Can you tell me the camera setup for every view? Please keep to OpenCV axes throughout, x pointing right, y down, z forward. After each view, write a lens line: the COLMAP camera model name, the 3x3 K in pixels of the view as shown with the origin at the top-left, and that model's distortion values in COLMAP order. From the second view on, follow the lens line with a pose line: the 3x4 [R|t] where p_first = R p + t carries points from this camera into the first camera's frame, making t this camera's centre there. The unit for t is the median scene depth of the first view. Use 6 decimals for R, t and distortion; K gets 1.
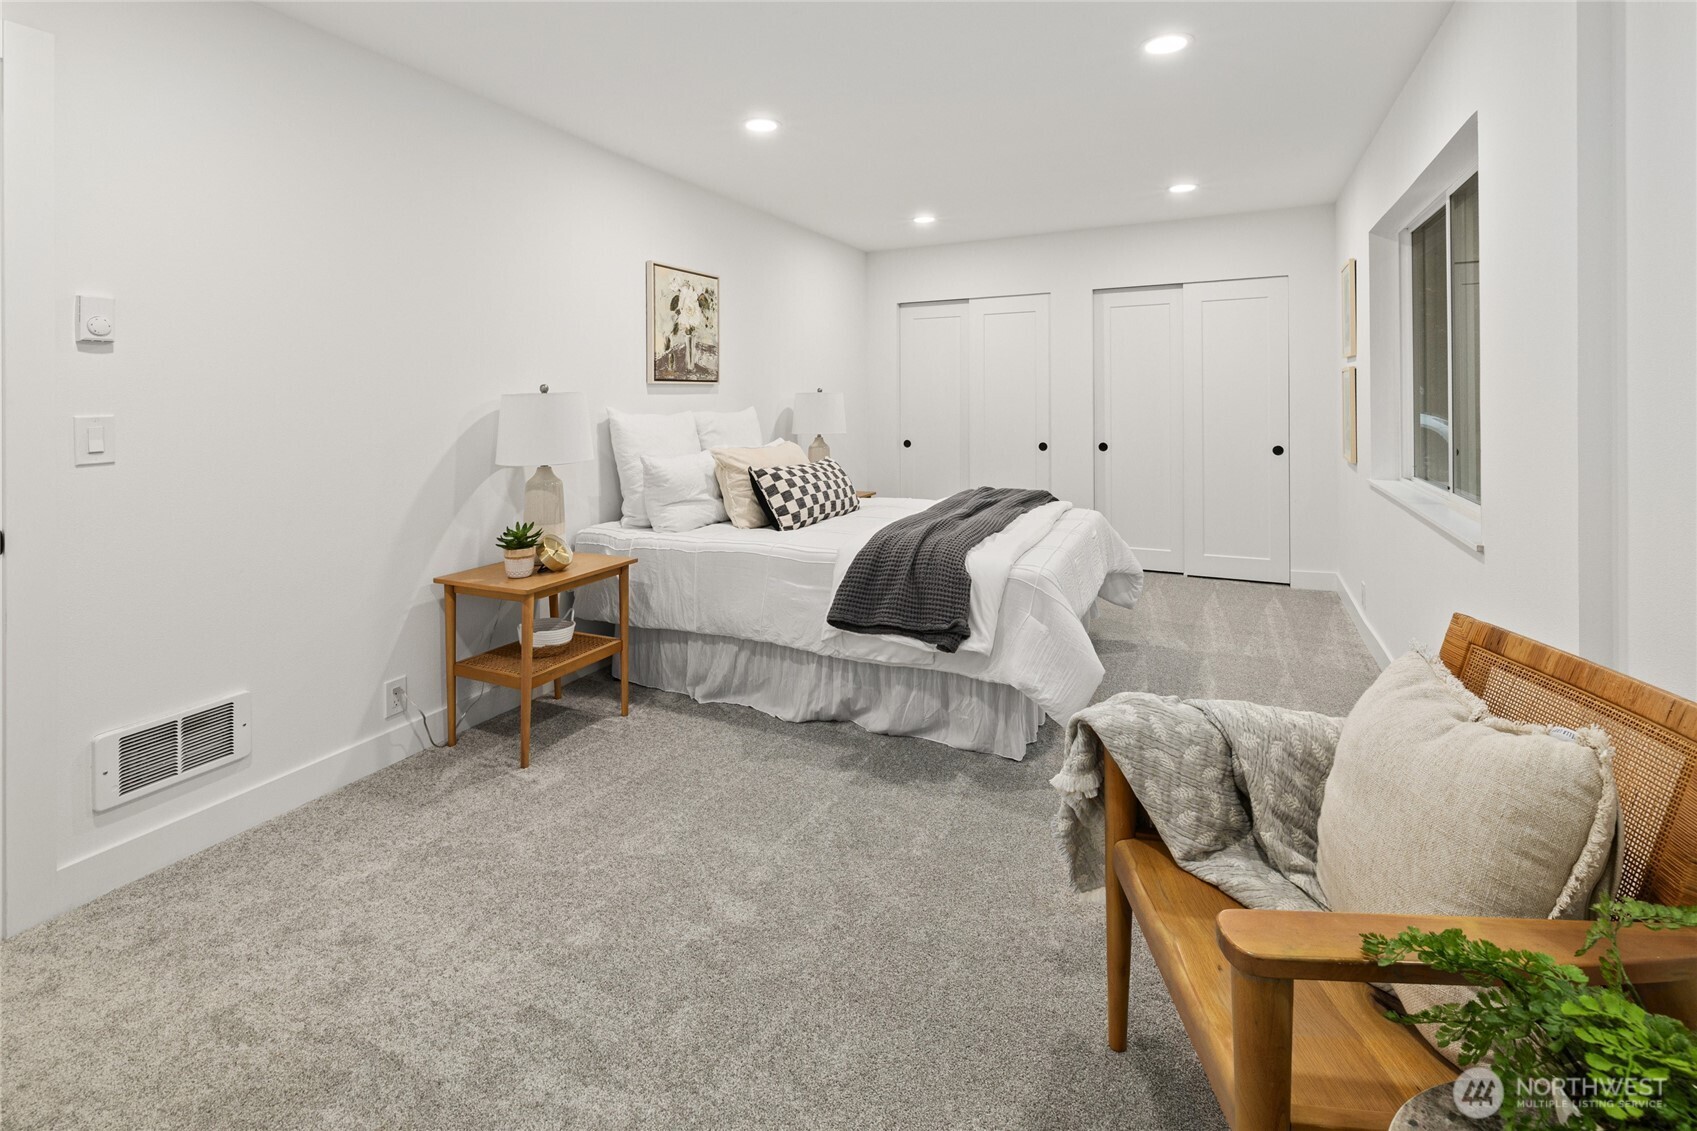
lens RADIAL K [[769.1, 0, 847.4], [0, 769.1, 536.5], [0, 0, 1]] dist [0.008027, -0.000266]
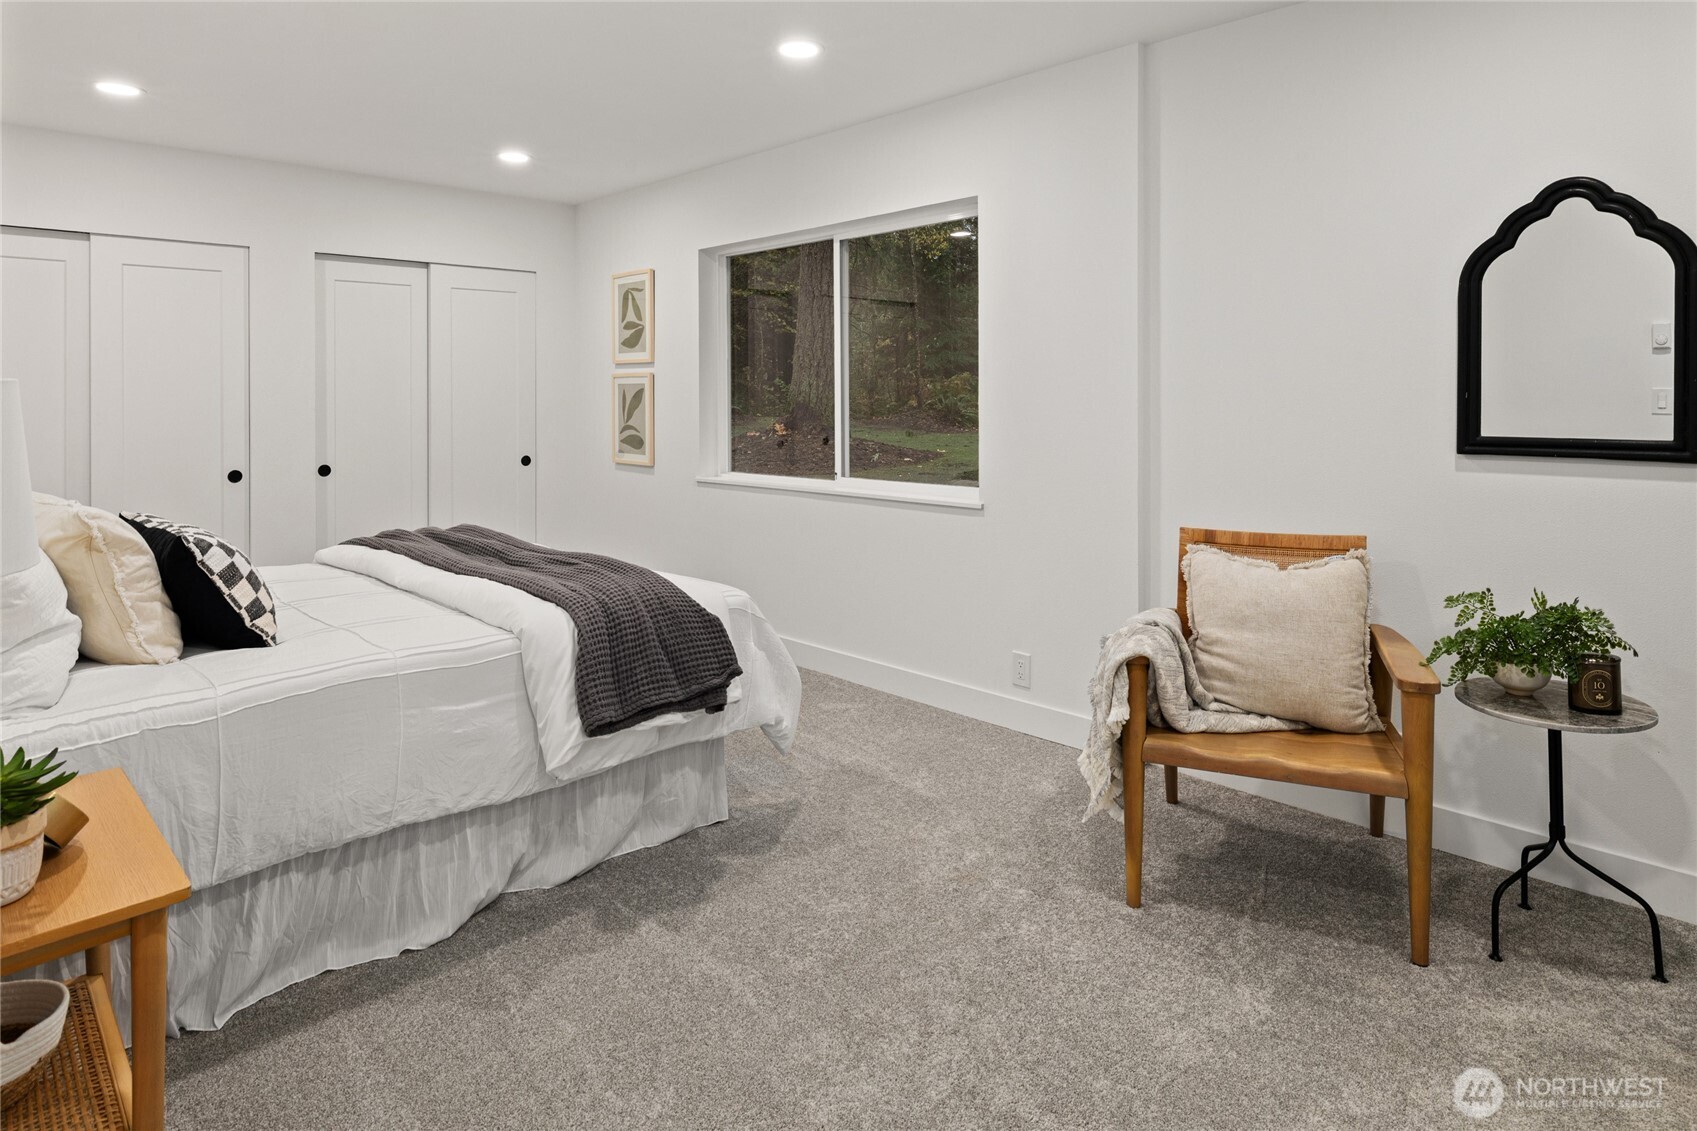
lens RADIAL K [[945.5, 0, 848.5], [0, 945.5, 565.5], [0, 0, 1]] dist [-0.000961, -0.000248]
pose [[0.350993, -0.158709, 0.922830, -0.692965], [0.170187, 0.979930, 0.103800, -0.078029], [-0.920782, 0.120620, 0.370959, 0.473358]]
